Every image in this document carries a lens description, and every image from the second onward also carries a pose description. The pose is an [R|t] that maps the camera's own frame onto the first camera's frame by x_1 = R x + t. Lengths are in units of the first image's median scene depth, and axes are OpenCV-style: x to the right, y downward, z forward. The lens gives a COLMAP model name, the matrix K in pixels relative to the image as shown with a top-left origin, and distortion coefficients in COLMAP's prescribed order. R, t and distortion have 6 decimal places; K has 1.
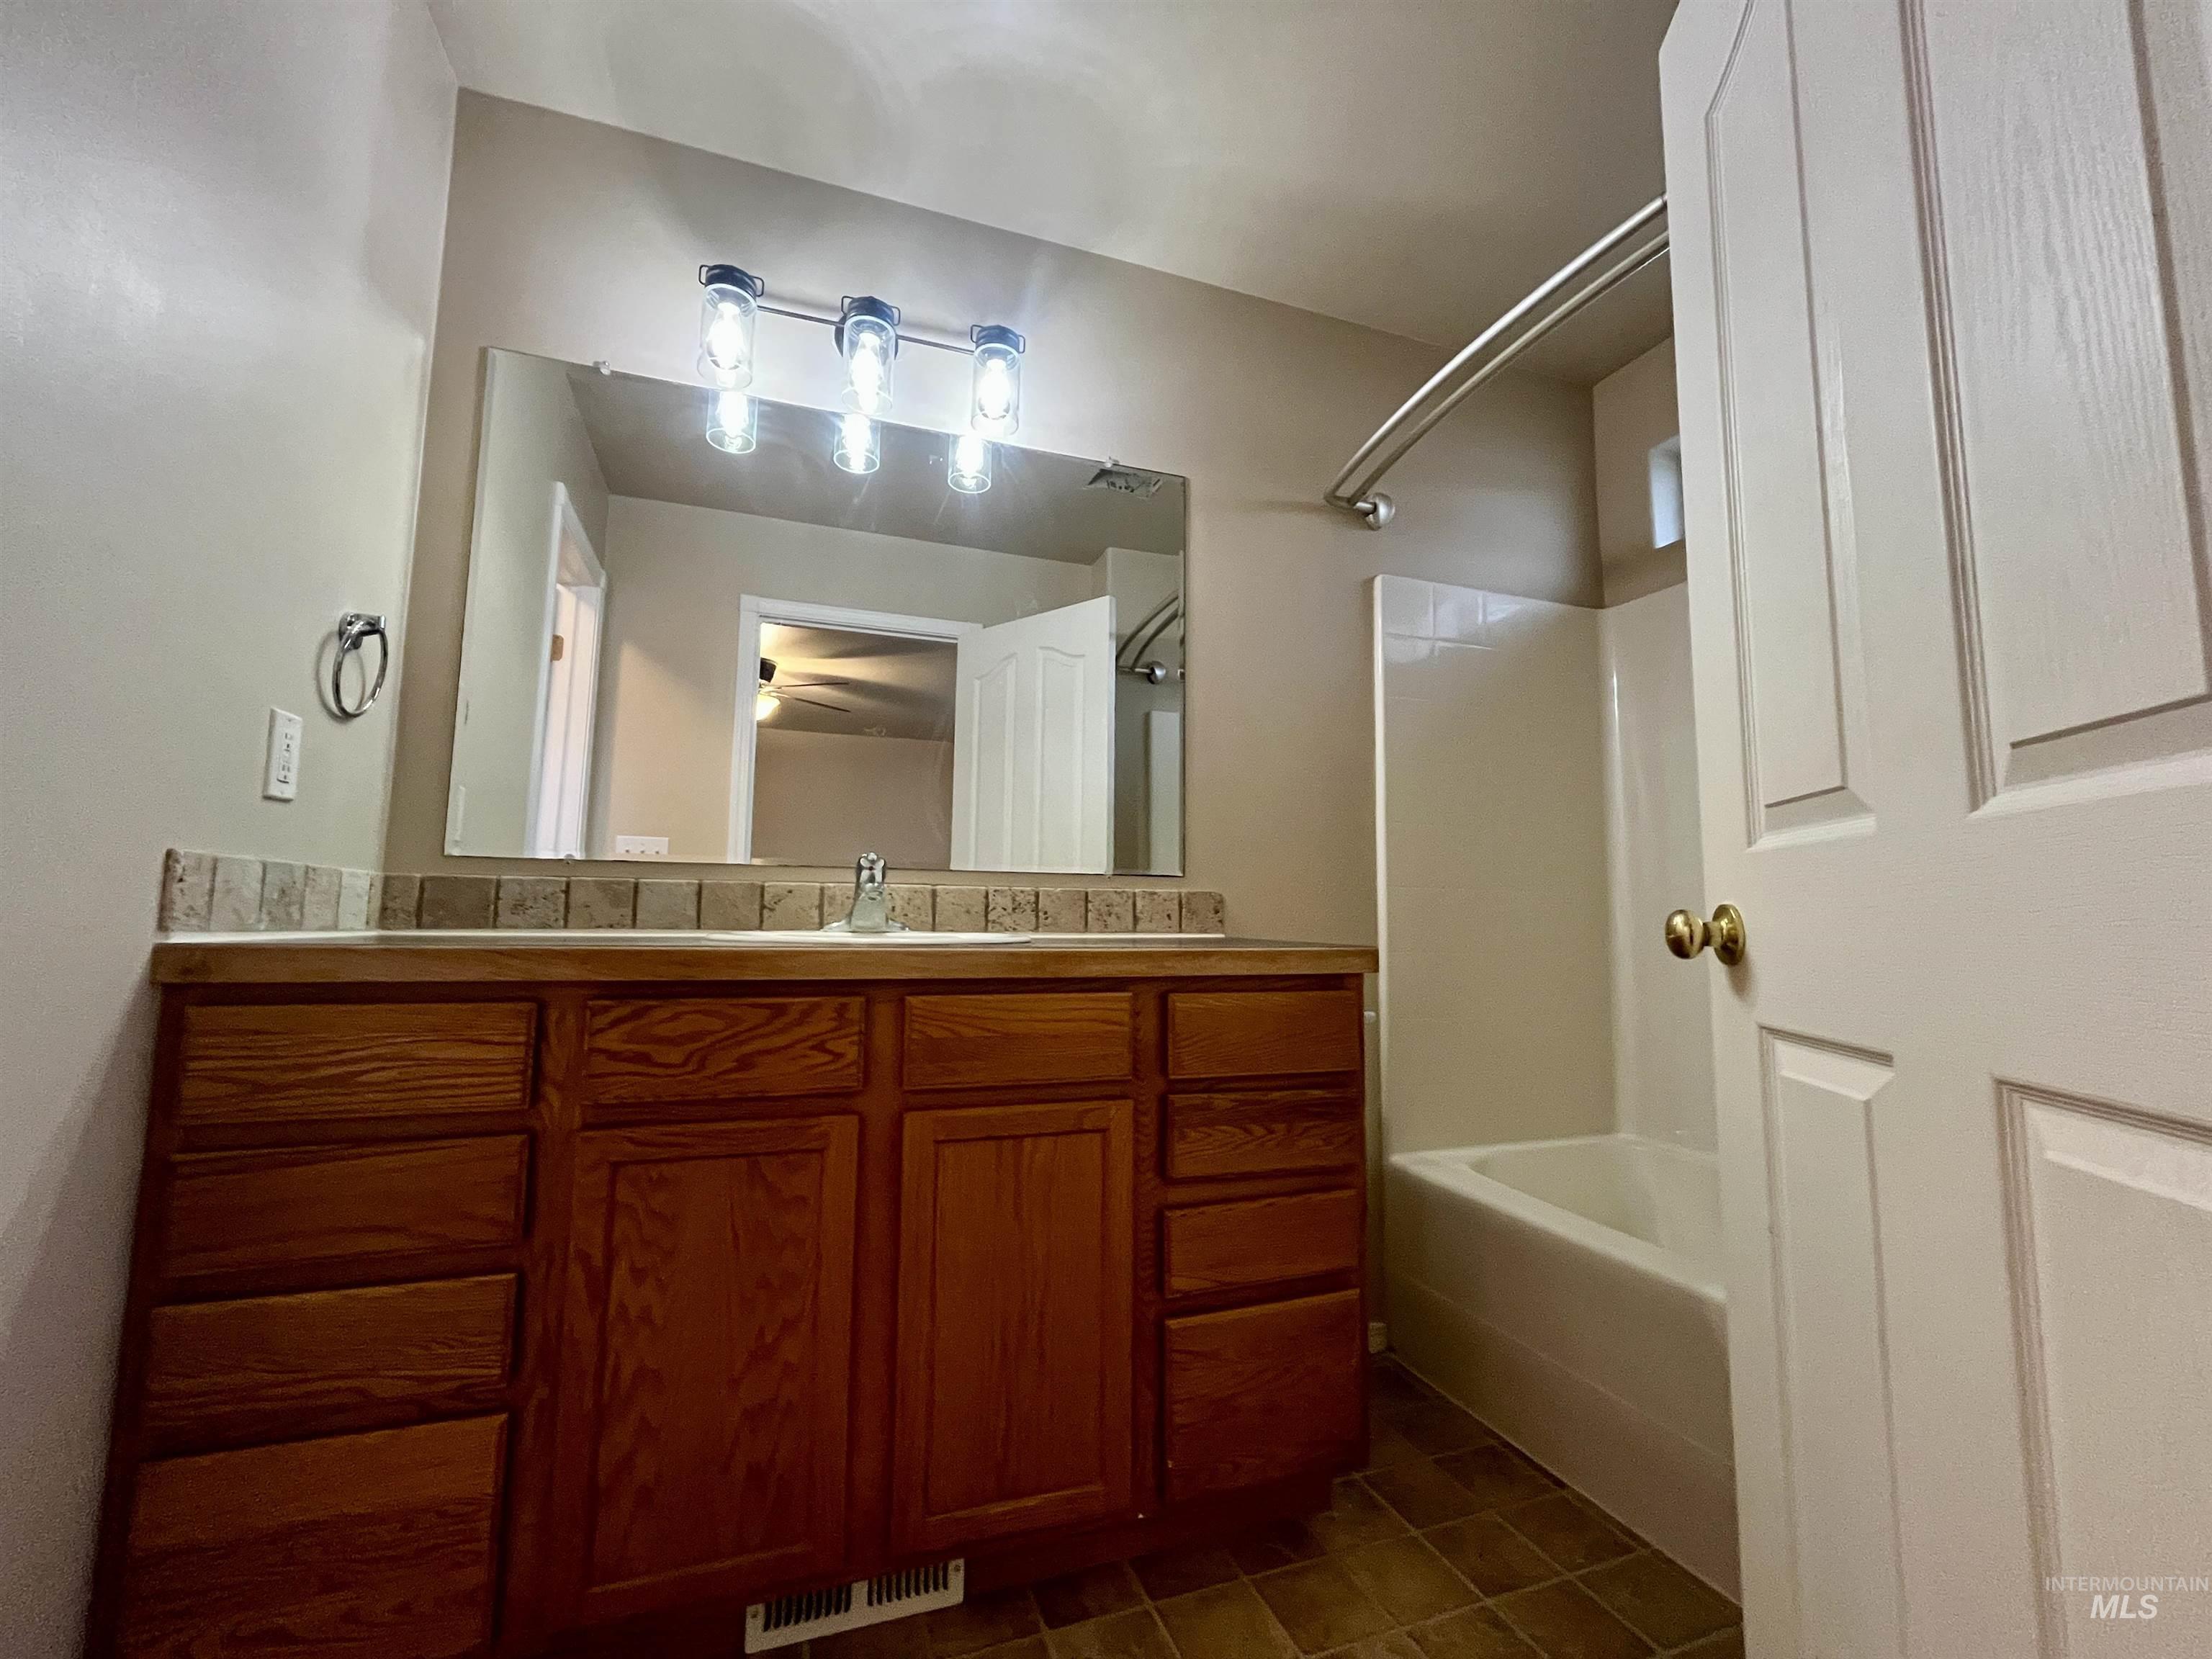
lens RADIAL K [[906.4, 0, 1097.5], [0, 906.4, 826.9], [0, 0, 1]] dist [-0.001062, -0.000102]
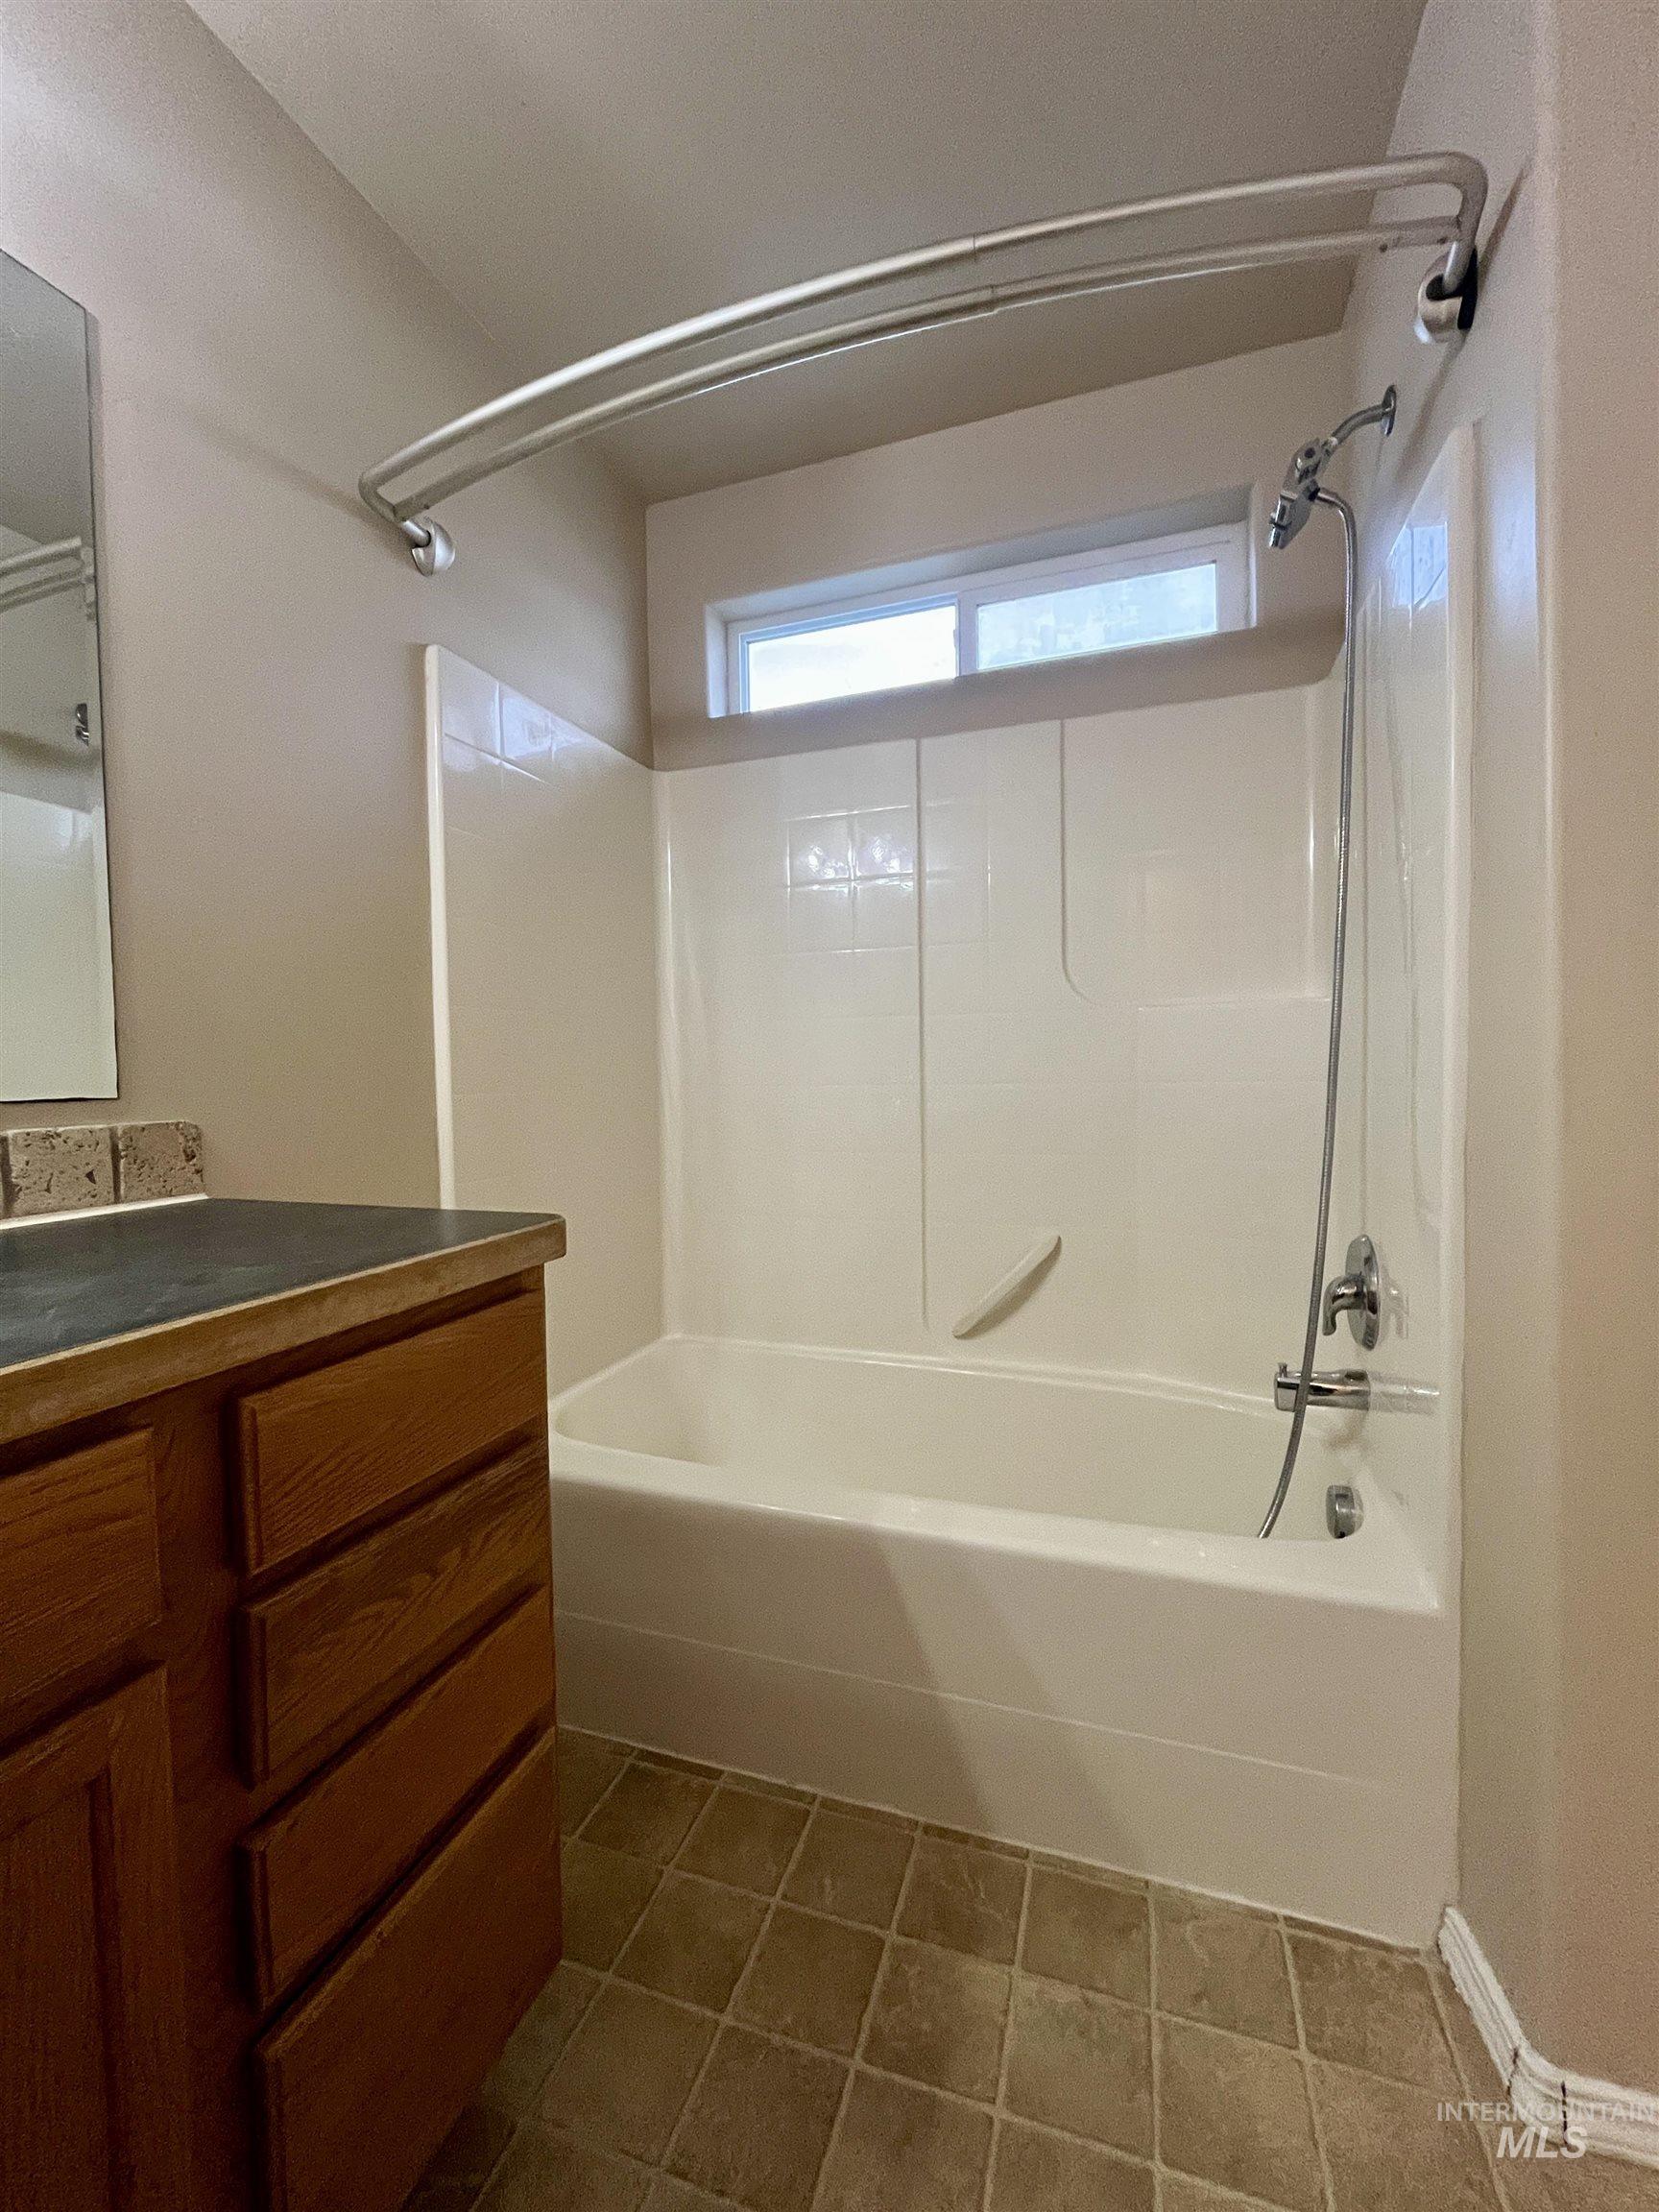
lens RADIAL K [[906.4, 0, 836.5], [0, 906.4, 1097.2], [0, 0, 1]] dist [-0.001062, -0.000102]
pose [[0.628022, -0.047471, 0.776746, -0.056264], [-0.049065, 0.993736, 0.100402, -0.021800], [-0.776647, -0.101166, 0.621759, 0.333195]]
